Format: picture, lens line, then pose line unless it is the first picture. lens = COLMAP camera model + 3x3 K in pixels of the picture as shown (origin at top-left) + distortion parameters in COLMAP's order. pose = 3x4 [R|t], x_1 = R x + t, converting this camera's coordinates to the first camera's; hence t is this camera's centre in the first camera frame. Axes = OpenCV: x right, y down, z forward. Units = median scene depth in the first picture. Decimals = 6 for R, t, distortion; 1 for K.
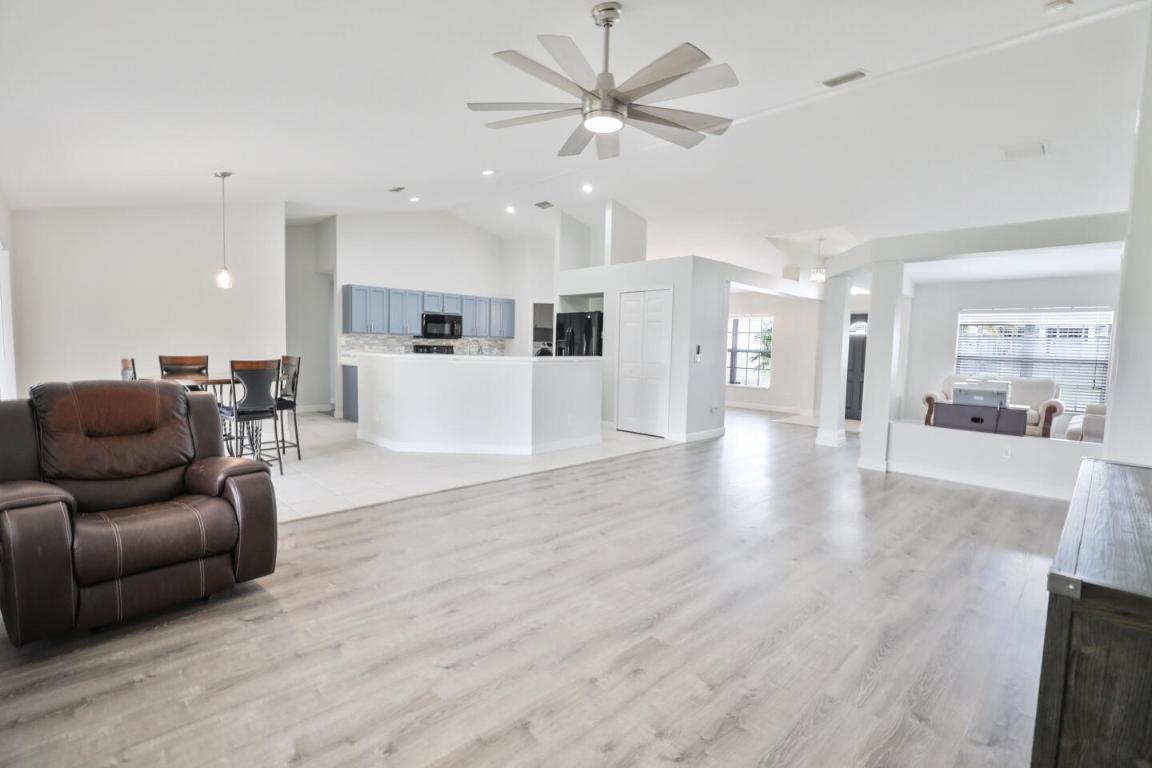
lens RADIAL K [[533.8, 0, 573.2], [0, 533.8, 382.6], [0, 0, 1]] dist [-0.003759, -0.000074]
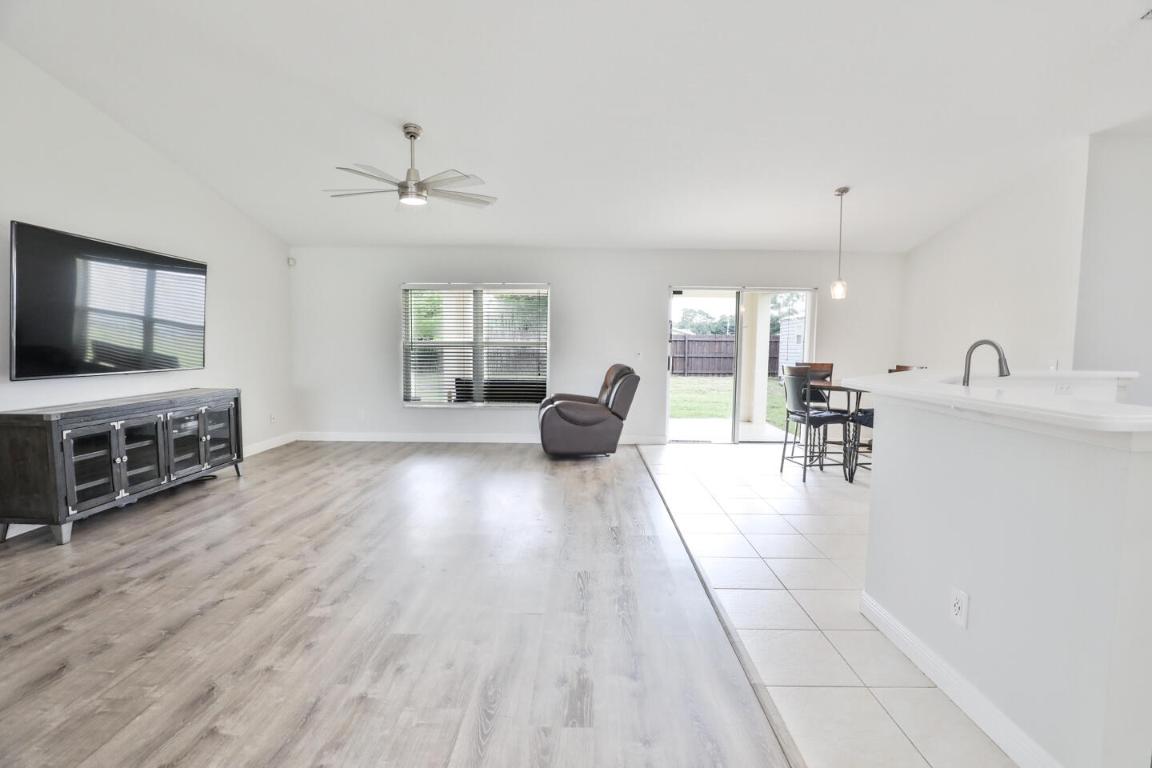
lens RADIAL K [[533.8, 0, 573.9], [0, 533.8, 385.0], [0, 0, 1]] dist [-0.003759, -0.000074]
pose [[-0.712582, 0.021972, -0.701245, 0.653963], [-0.075139, 0.991371, 0.107415, -0.121838], [0.697554, 0.129233, -0.704782, 1.962531]]
